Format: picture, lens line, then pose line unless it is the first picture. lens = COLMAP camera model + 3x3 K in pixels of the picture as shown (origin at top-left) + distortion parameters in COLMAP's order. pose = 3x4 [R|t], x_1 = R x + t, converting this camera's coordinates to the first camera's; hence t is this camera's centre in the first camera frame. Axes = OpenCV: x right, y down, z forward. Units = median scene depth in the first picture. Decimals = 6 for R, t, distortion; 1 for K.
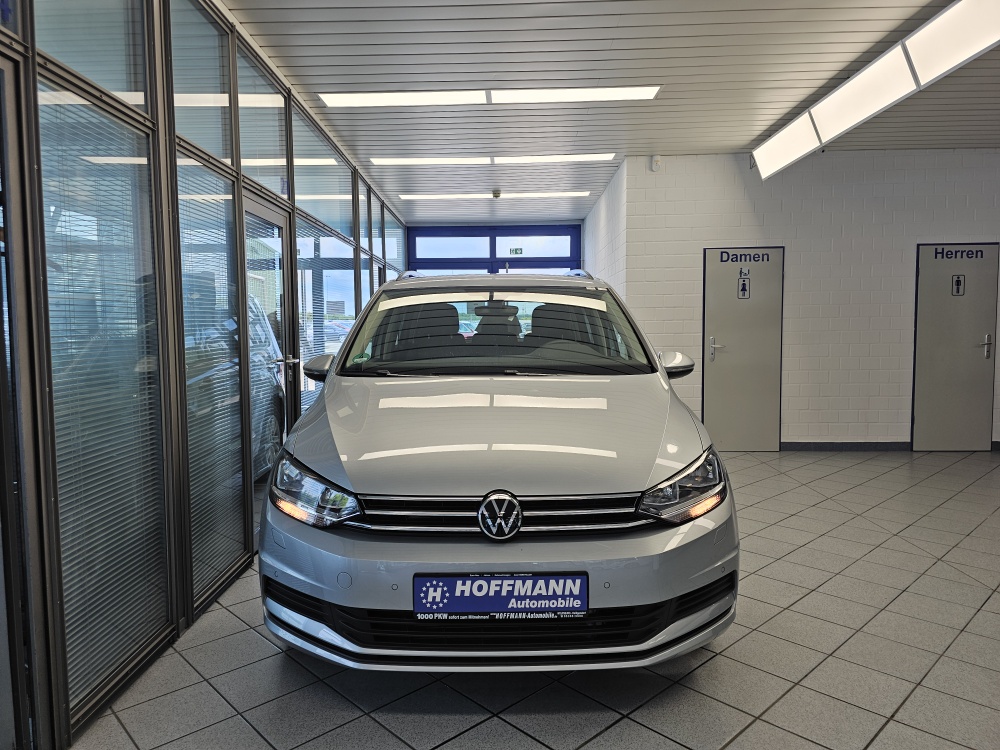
lens RADIAL K [[671.8, 0, 496.2], [0, 671.8, 362.3], [0, 0, 1]] dist [0.056827, -0.067966]
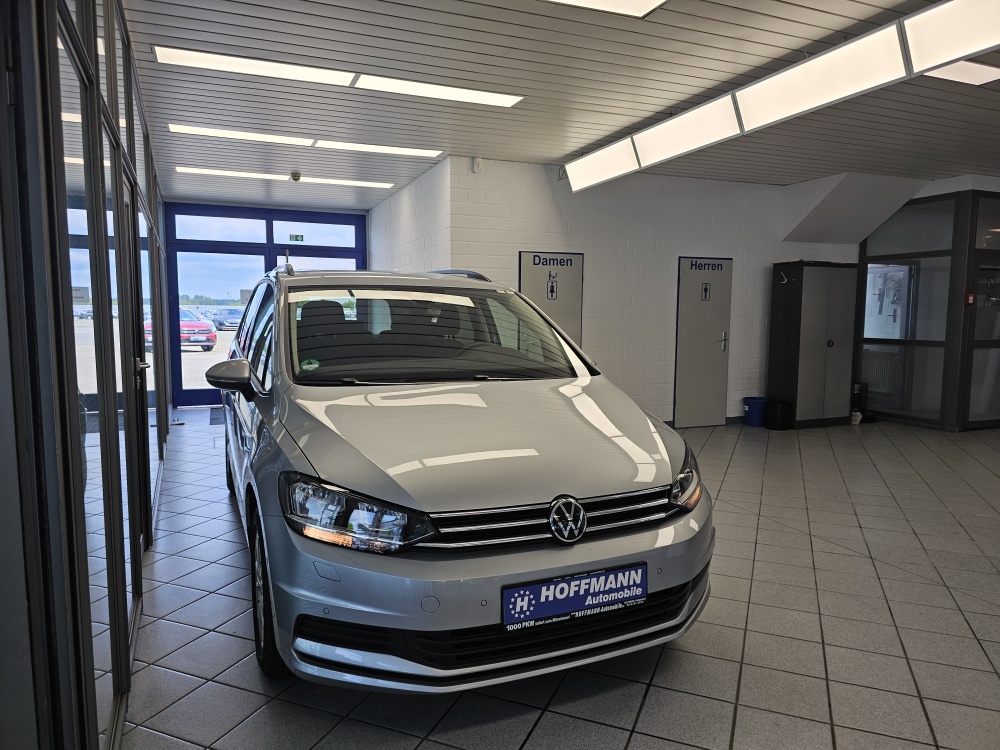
lens RADIAL K [[671.8, 0, 500.0], [0, 671.8, 375.0], [0, 0, 1]] dist [0.110205, -0.192363]
pose [[0.911896, -0.023020, 0.409776, -0.527261], [0.008768, 0.999291, 0.036625, -0.036680], [-0.410328, -0.029805, 0.911451, 0.096203]]
